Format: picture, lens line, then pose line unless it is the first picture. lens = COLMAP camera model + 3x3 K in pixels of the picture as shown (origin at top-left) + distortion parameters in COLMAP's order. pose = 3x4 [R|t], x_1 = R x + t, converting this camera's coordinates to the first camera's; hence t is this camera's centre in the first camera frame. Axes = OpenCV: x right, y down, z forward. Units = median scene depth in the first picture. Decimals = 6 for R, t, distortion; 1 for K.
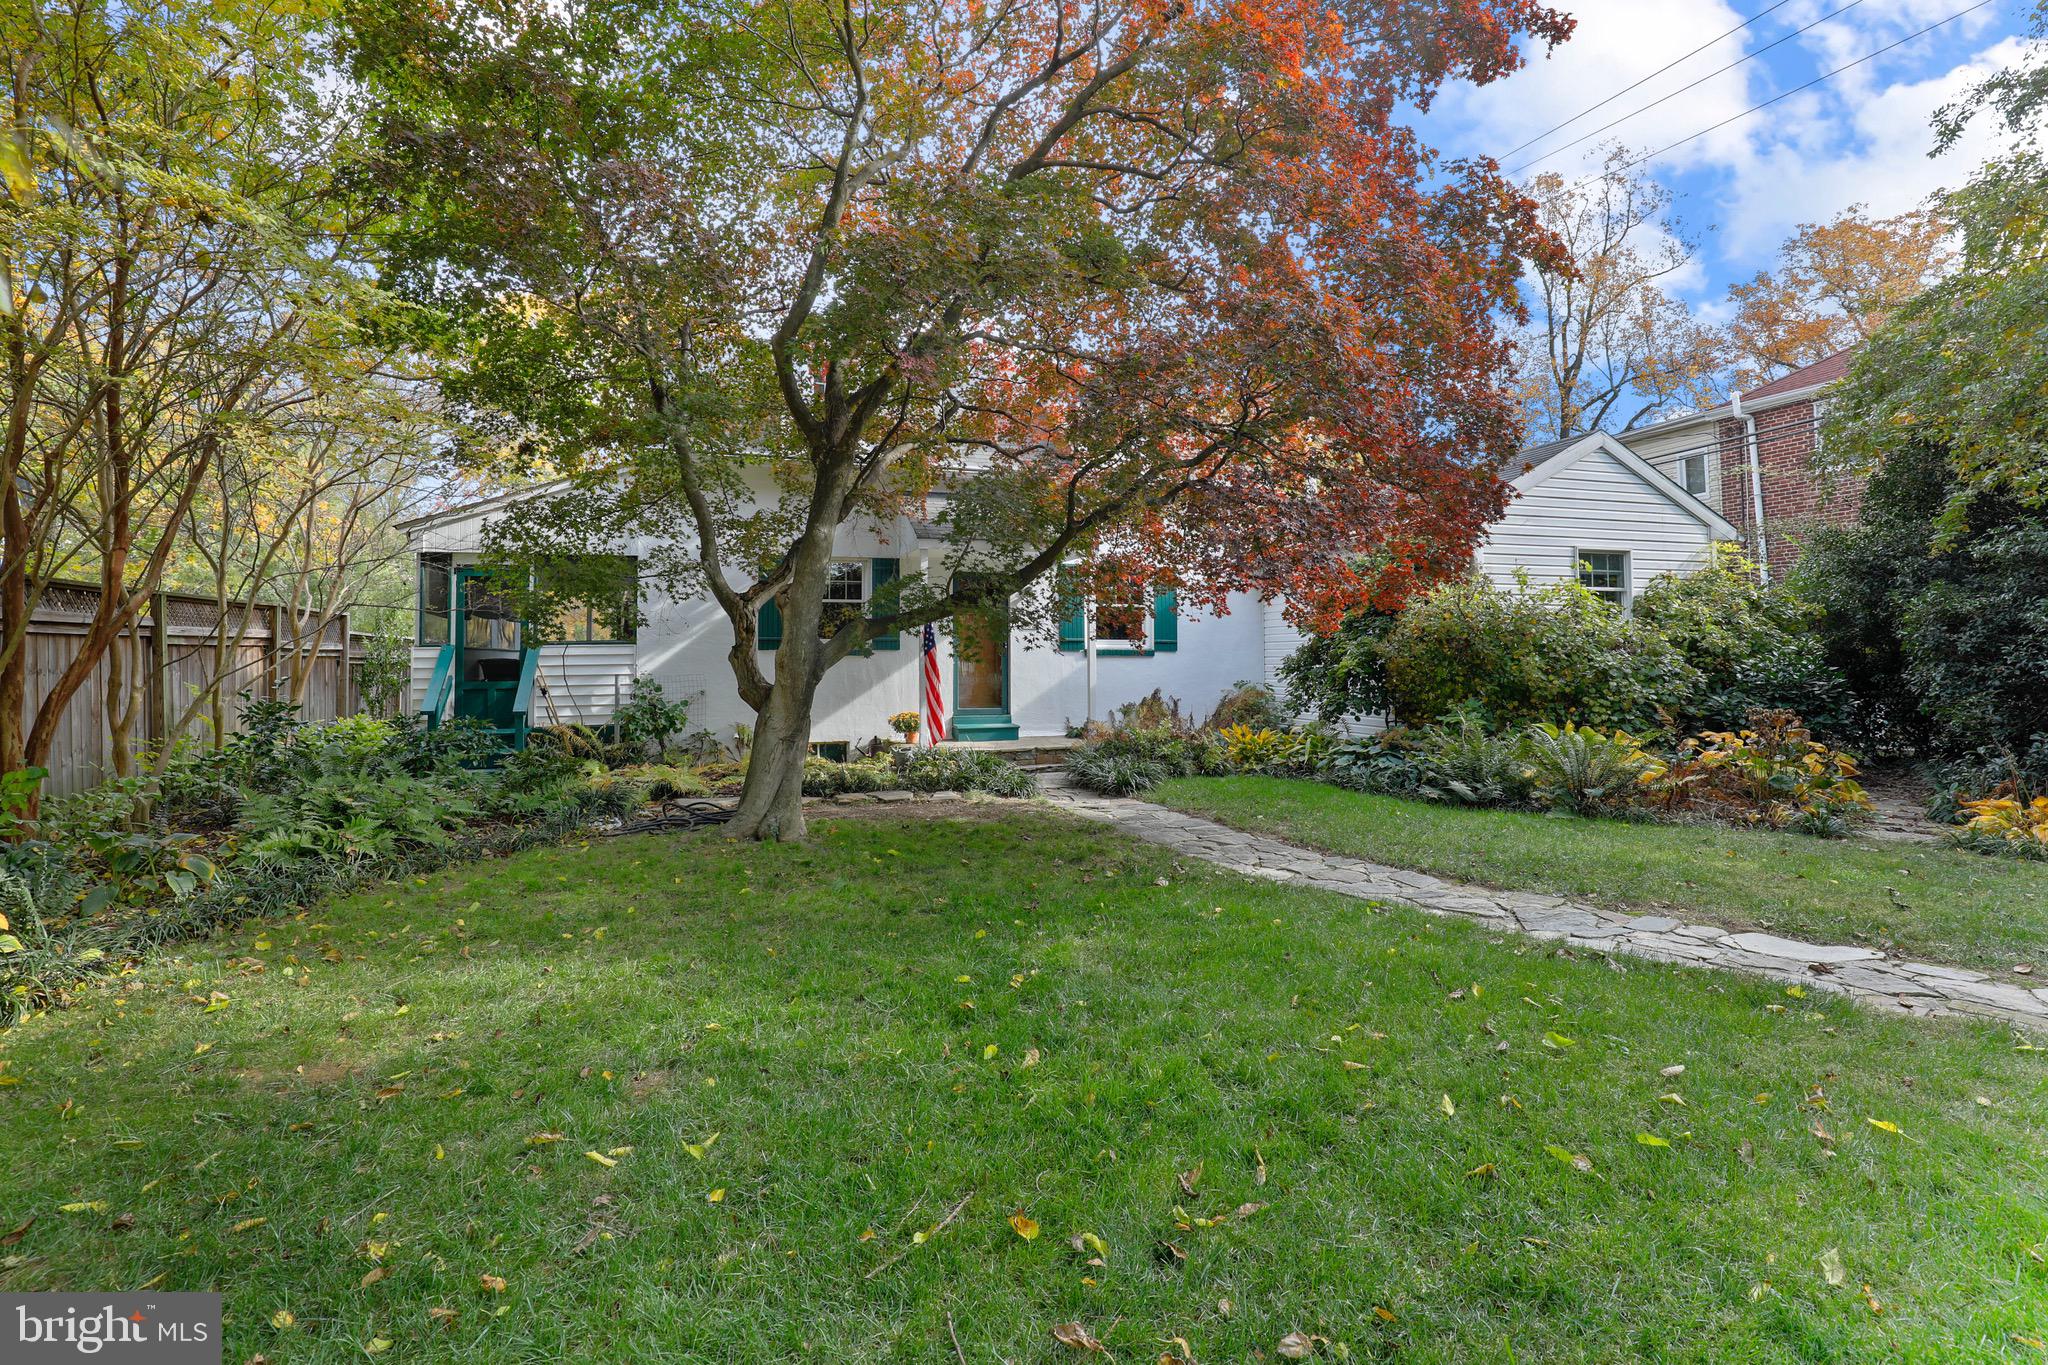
lens RADIAL K [[948.7, 0, 1011.6], [0, 948.7, 689.3], [0, 0, 1]] dist [-0.022153, 0.003750]
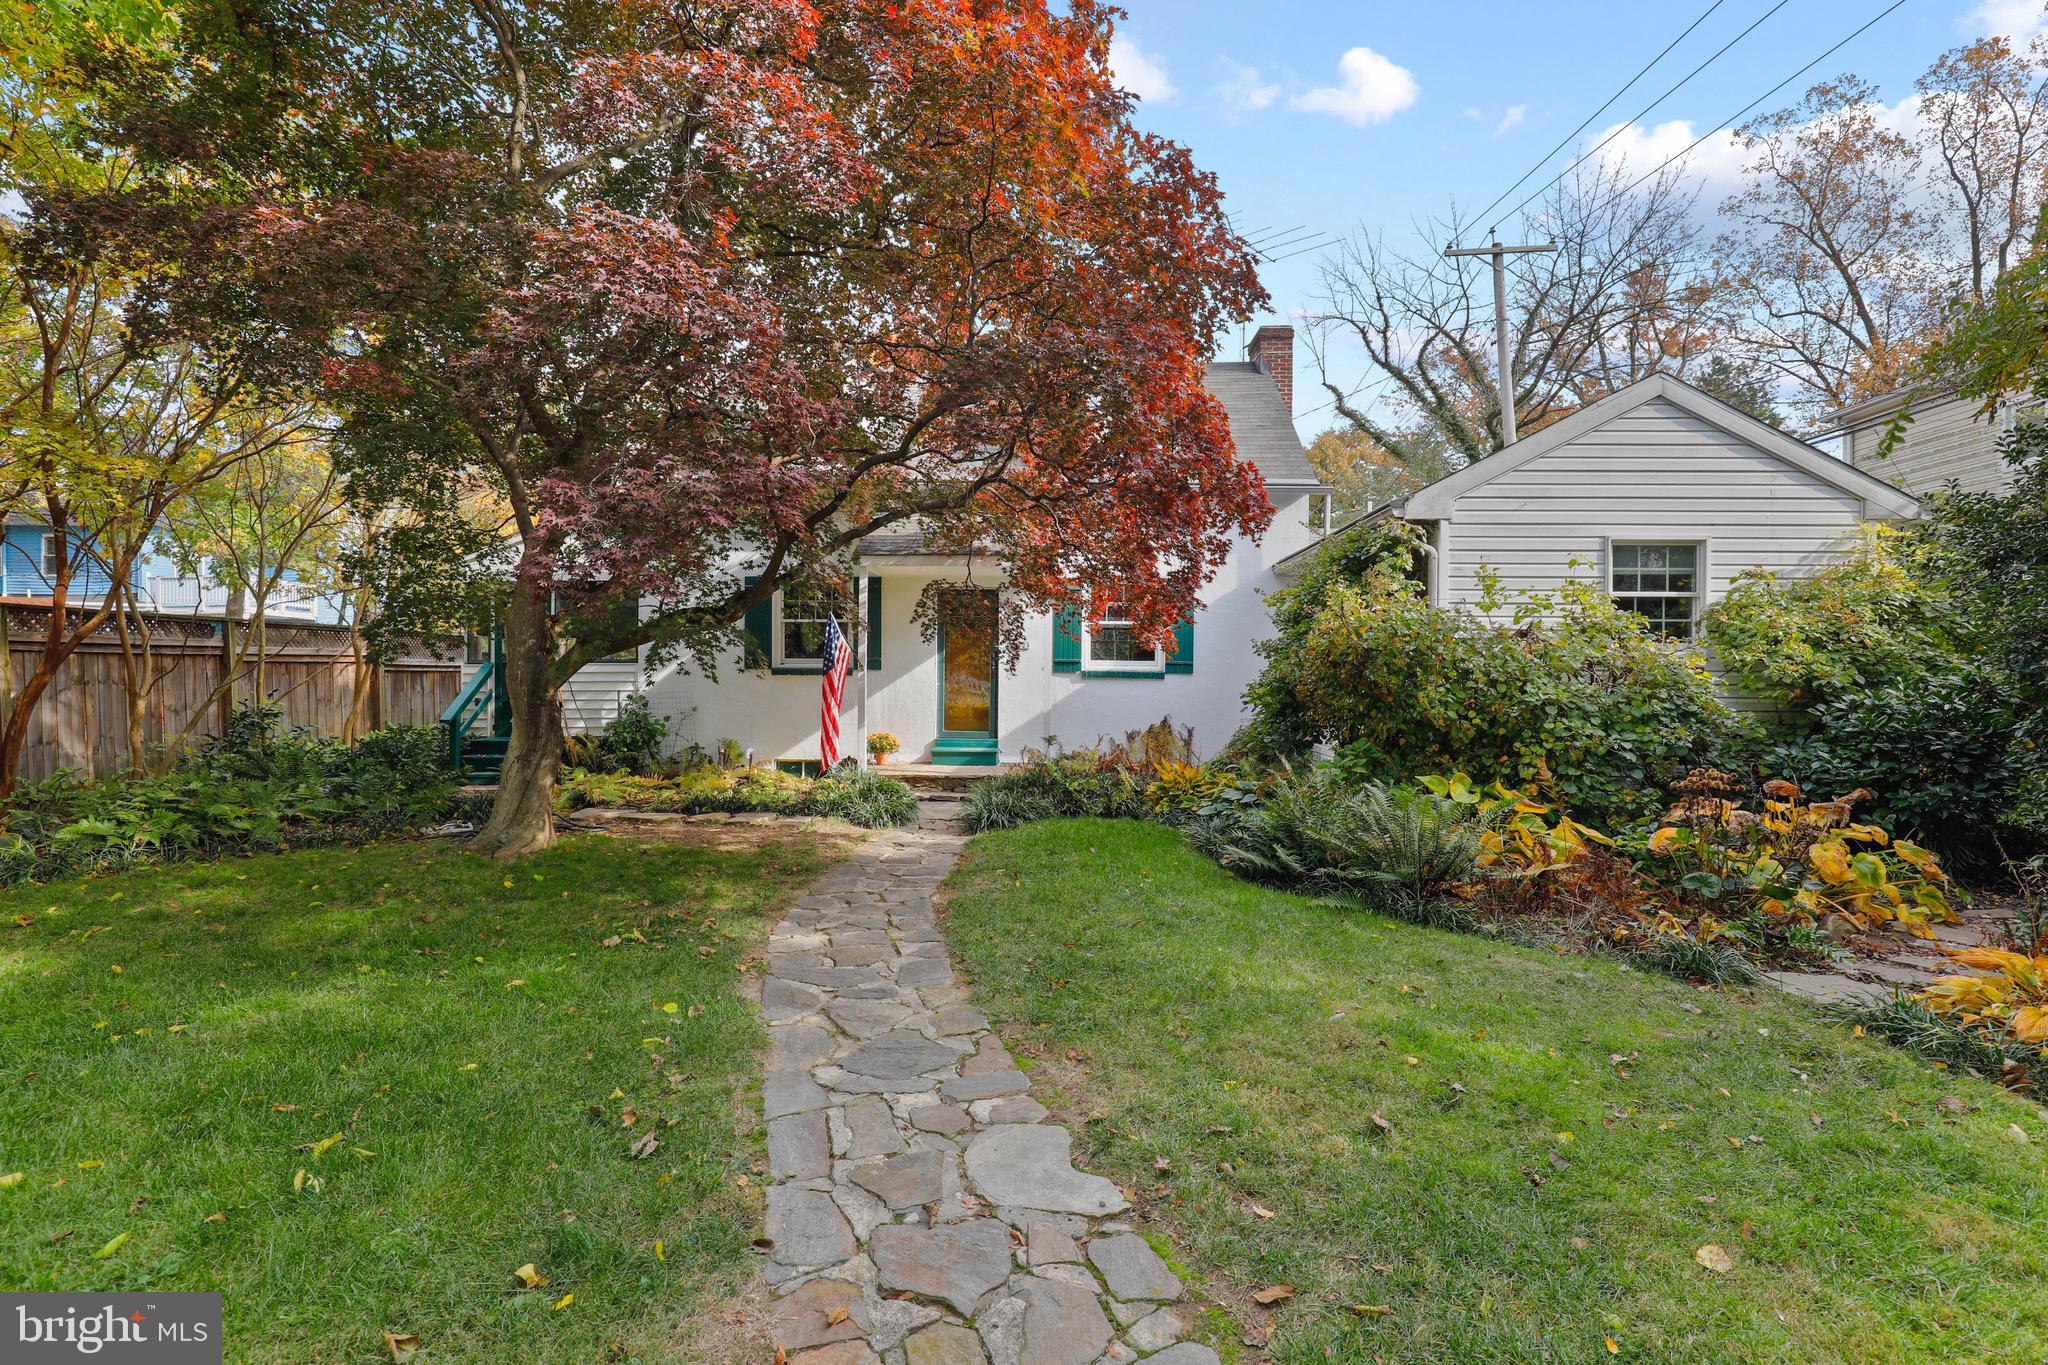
lens RADIAL K [[948.7, 0, 1004.7], [0, 948.7, 682.4], [0, 0, 1]] dist [-0.022153, 0.003750]
pose [[0.932484, 0.012404, -0.360999, 0.369790], [-0.021801, 0.999521, -0.021970, -0.010058], [0.360554, 0.028357, 0.932307, 0.125025]]
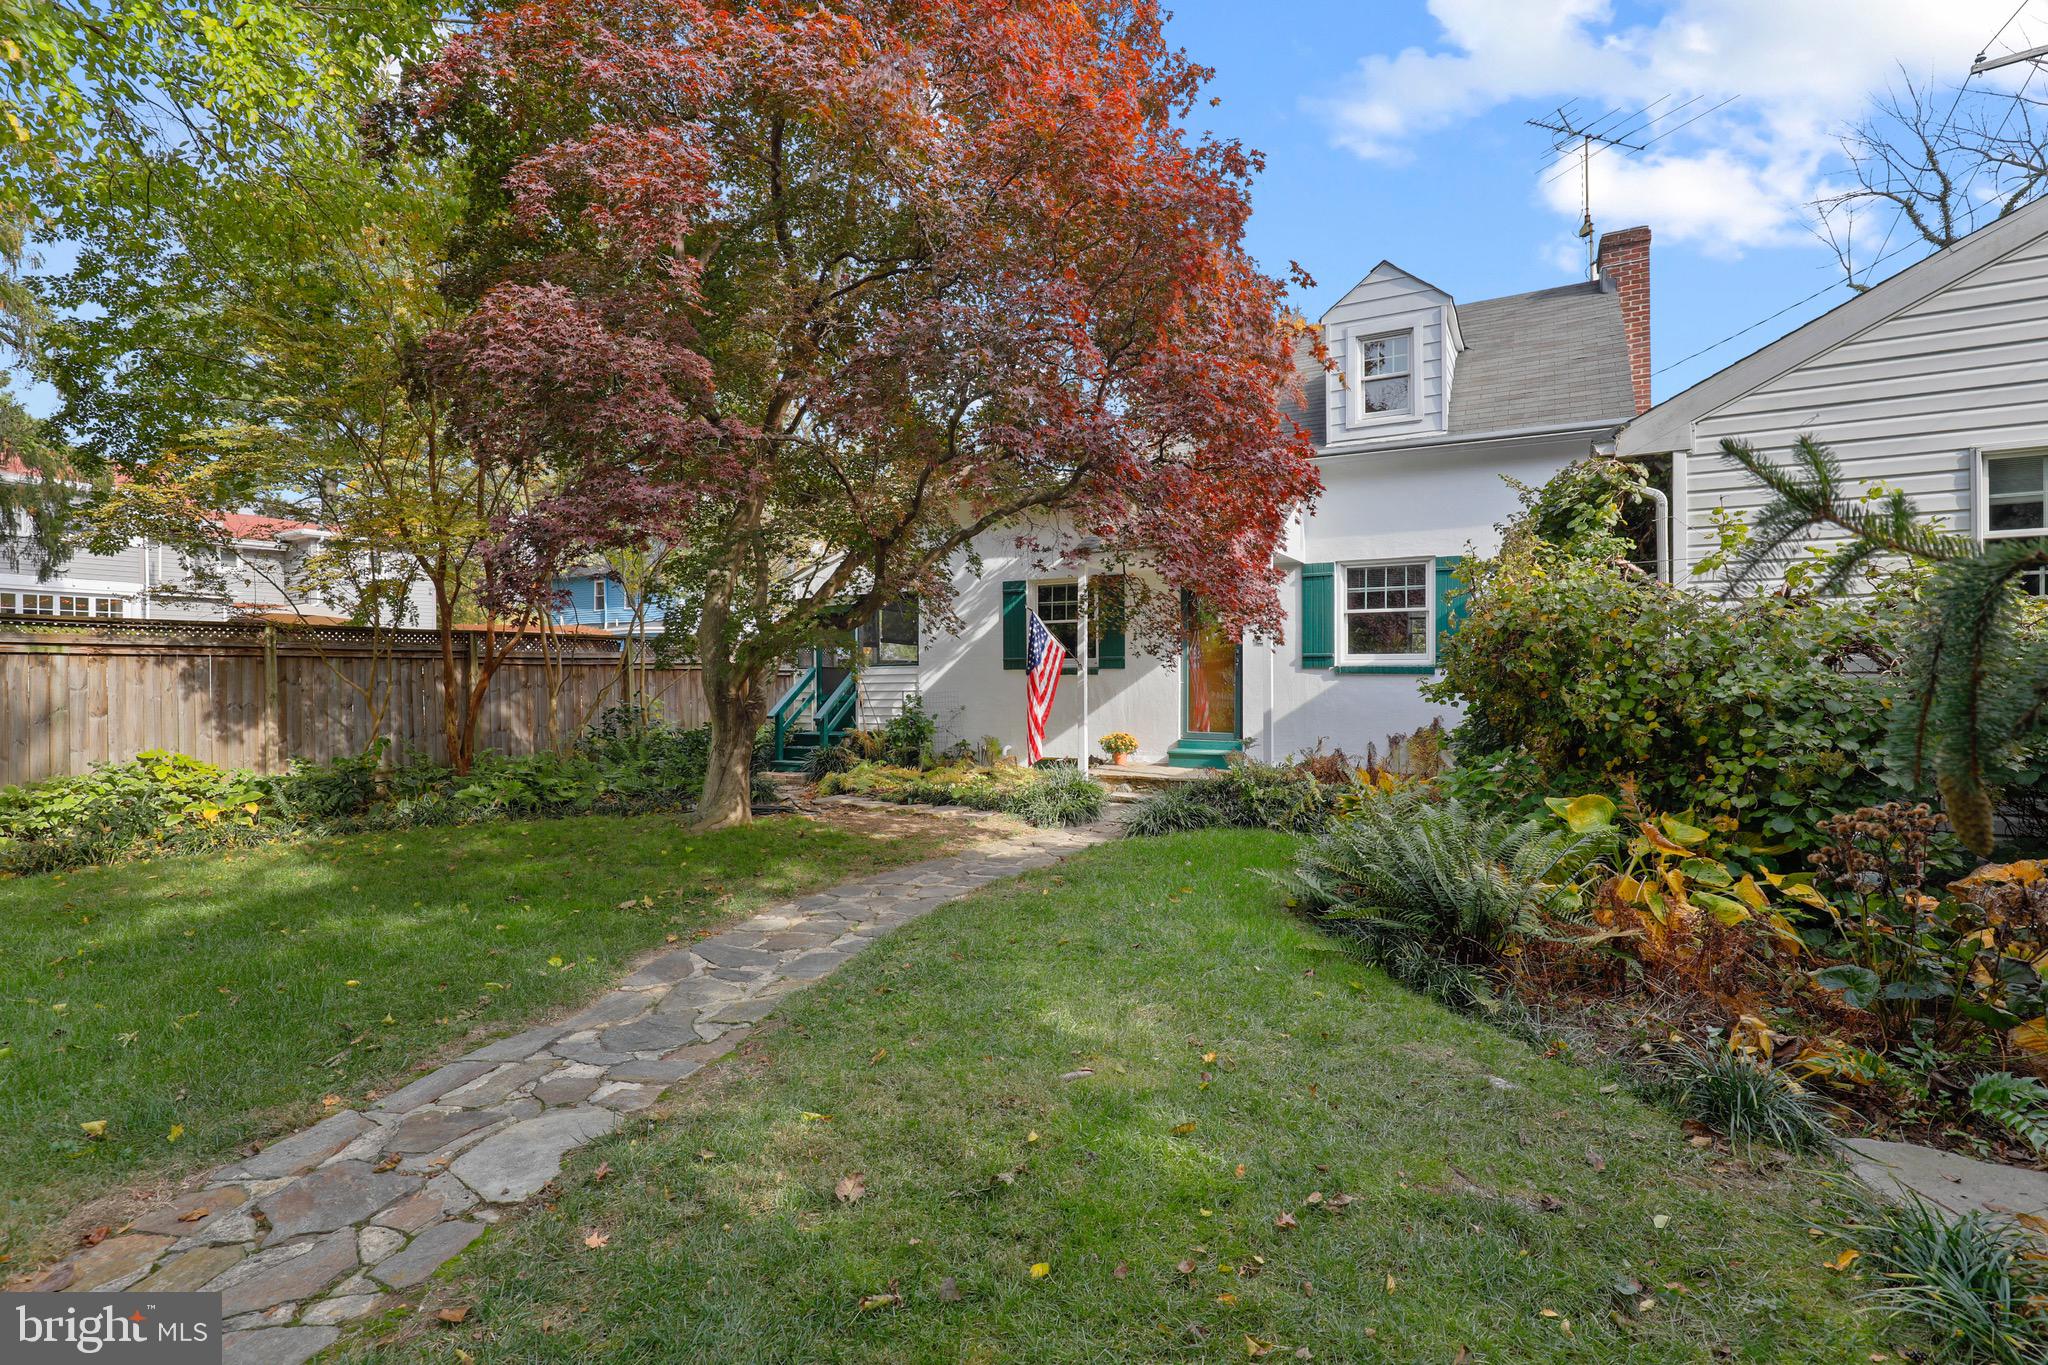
lens RADIAL K [[948.7, 0, 1010.8], [0, 948.7, 675.6], [0, 0, 1]] dist [-0.022153, 0.003750]
pose [[0.664635, -0.000467, -0.747168, 0.545117], [-0.021886, 0.999559, -0.020092, -0.012715], [0.746847, 0.029706, 0.664332, 0.271468]]
